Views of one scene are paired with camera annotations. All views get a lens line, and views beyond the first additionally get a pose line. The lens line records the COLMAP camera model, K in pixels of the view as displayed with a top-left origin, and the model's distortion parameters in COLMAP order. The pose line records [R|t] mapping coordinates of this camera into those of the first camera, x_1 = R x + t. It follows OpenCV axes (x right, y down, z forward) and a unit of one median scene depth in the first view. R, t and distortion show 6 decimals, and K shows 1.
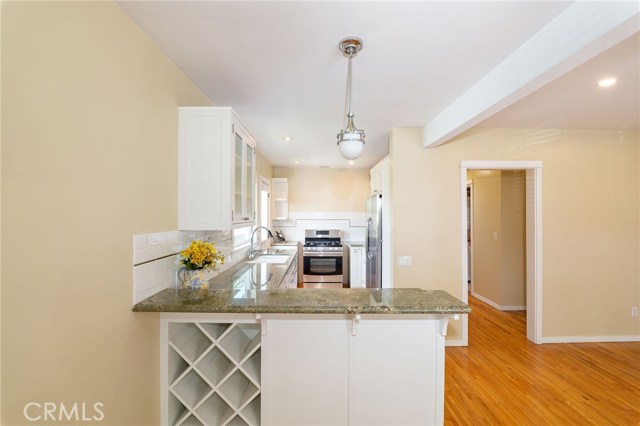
lens RADIAL K [[300.6, 0, 316.9], [0, 300.6, 215.6], [0, 0, 1]] dist [-0.020729, -0.001235]
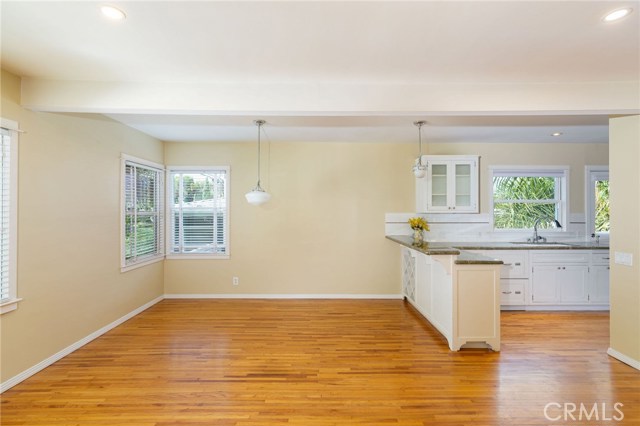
lens RADIAL K [[303.3, 0, 309.3], [0, 303.3, 209.2], [0, 0, 1]] dist [0.007282, 0.000726]
pose [[-0.042802, -0.007936, -0.999052, 1.690520], [0.006582, 0.999945, -0.008225, 0.027854], [0.999062, -0.006928, -0.042747, 0.218006]]
